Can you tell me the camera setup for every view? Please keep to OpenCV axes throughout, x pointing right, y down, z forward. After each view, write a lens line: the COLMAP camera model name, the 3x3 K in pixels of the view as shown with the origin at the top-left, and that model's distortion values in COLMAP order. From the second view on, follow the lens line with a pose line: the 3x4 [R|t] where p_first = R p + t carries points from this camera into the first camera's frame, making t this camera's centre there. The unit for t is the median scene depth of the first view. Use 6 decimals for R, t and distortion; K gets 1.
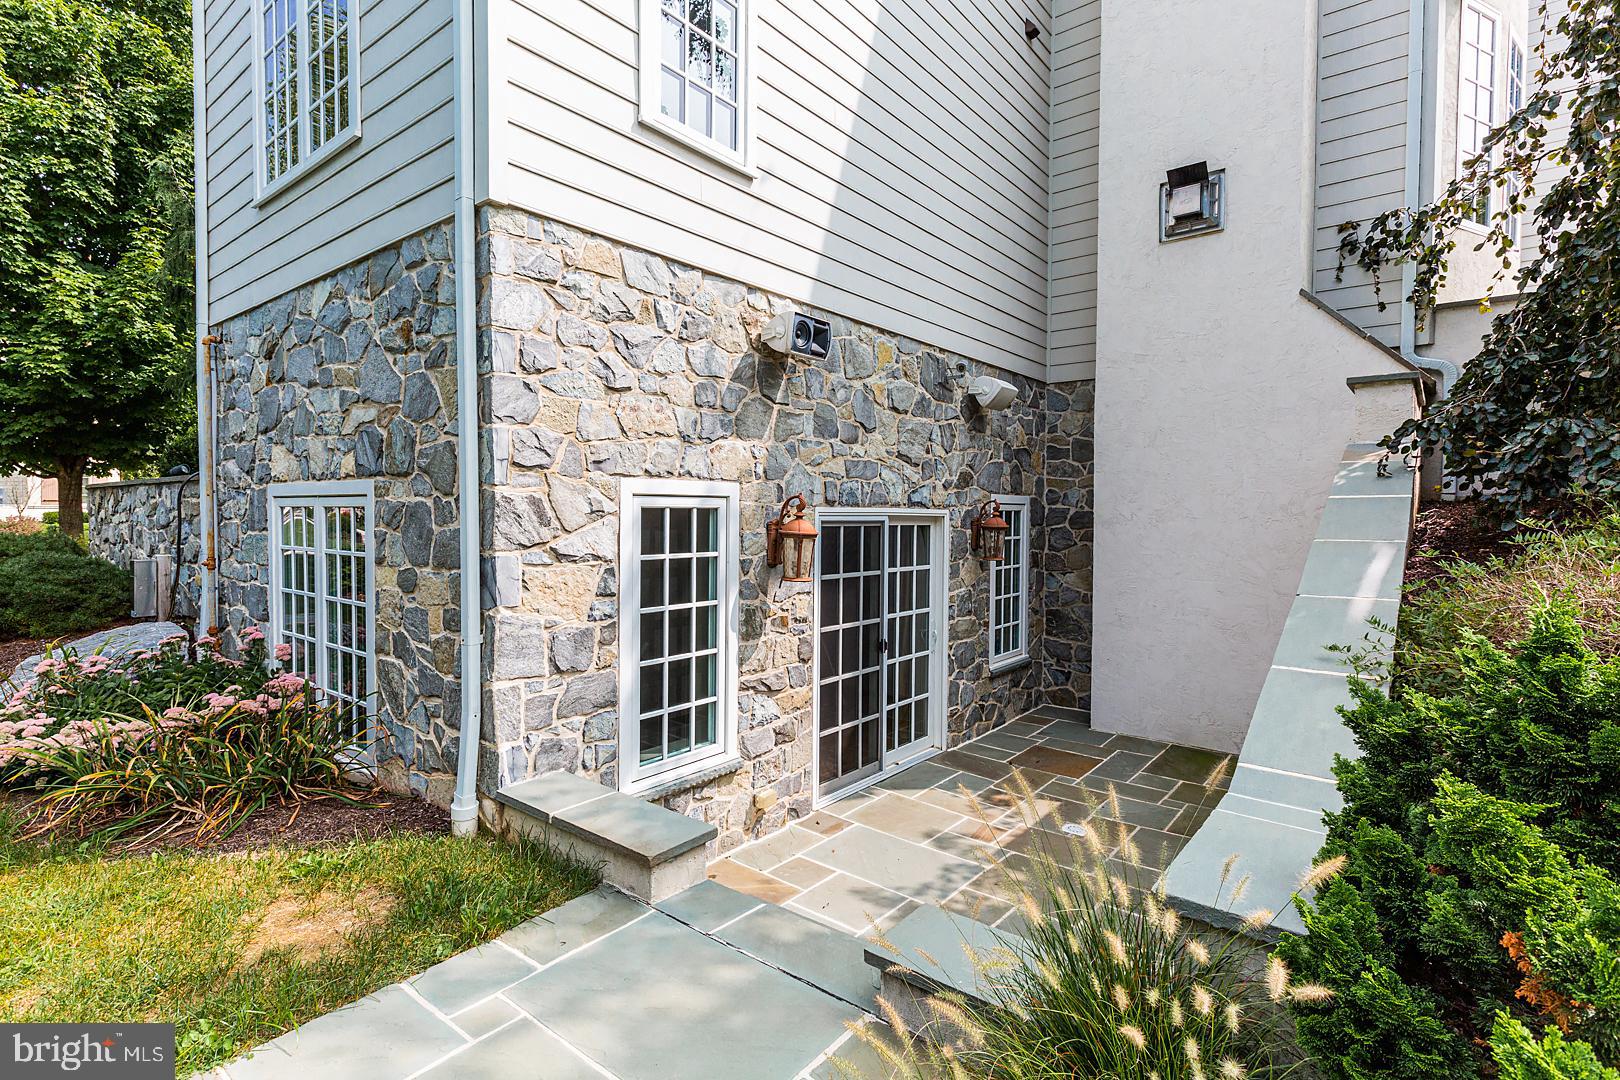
lens RADIAL K [[788.8, 0, 805.2], [0, 788.8, 521.9], [0, 0, 1]] dist [0.000052, -0.000824]
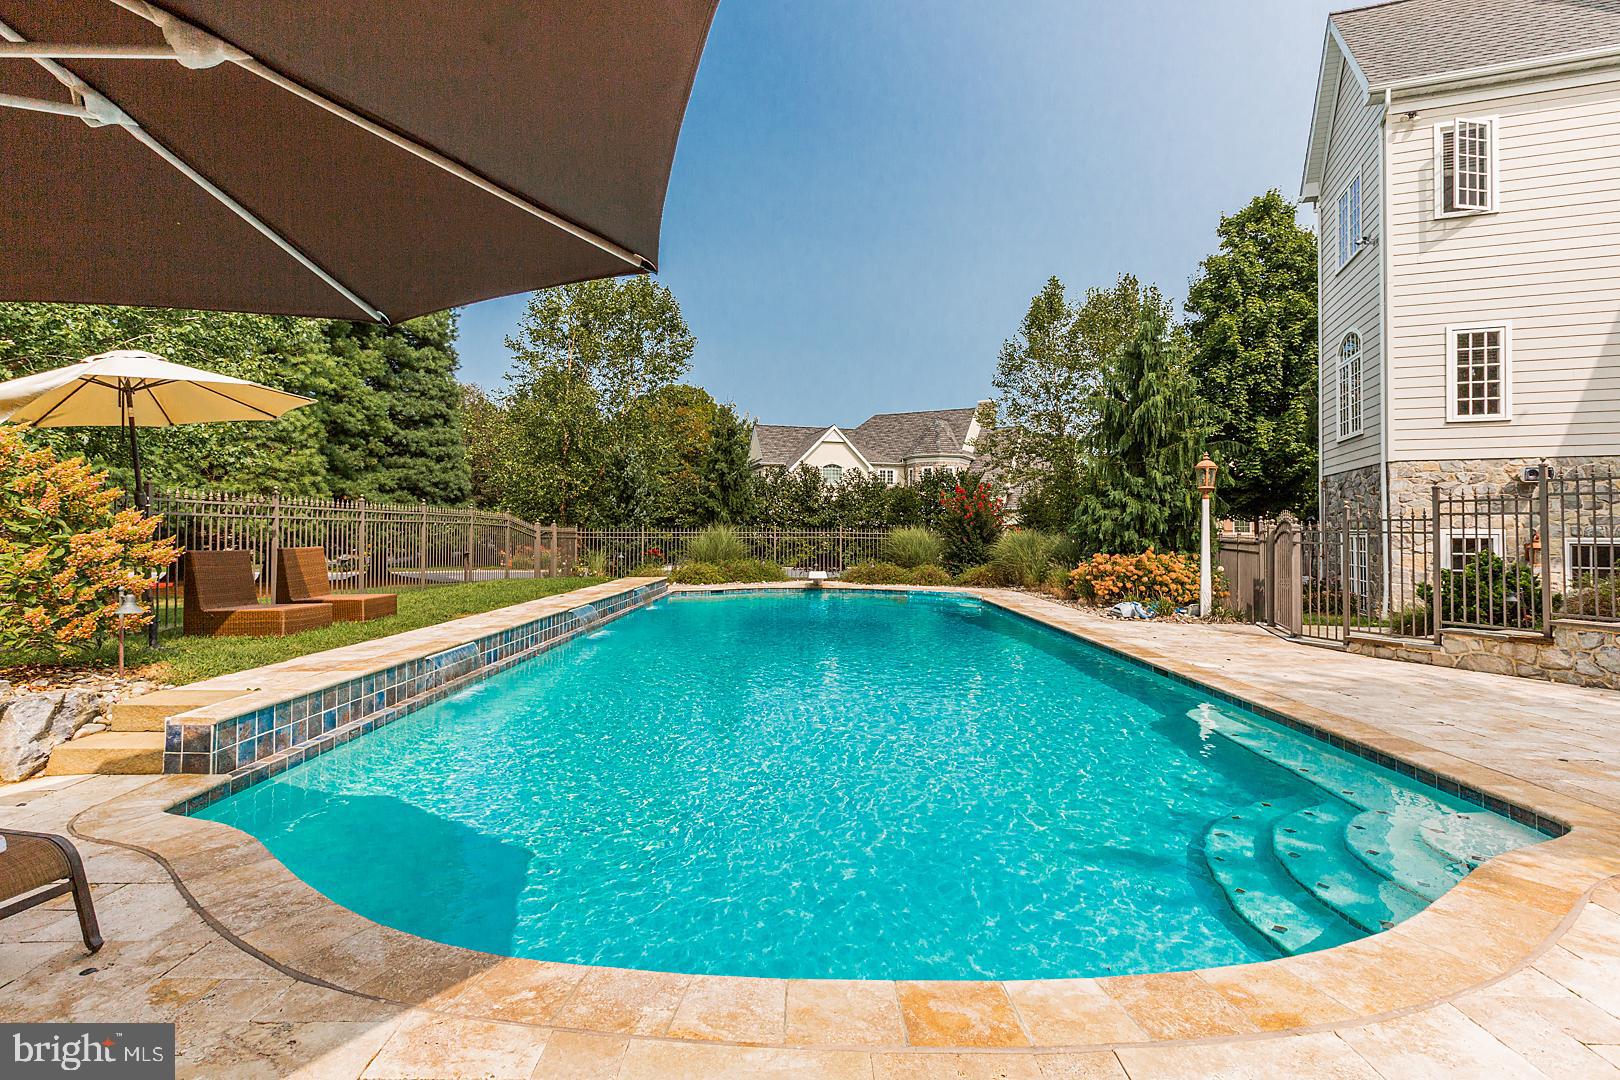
lens RADIAL K [[788.8, 0, 805.2], [0, 788.8, 521.9], [0, 0, 1]] dist [0.000052, -0.000824]
pose [[0.329647, -0.010830, -0.944042, 0.664527], [-0.023916, 0.999518, -0.019818, 0.013187], [0.943801, 0.029110, 0.329229, -0.858394]]
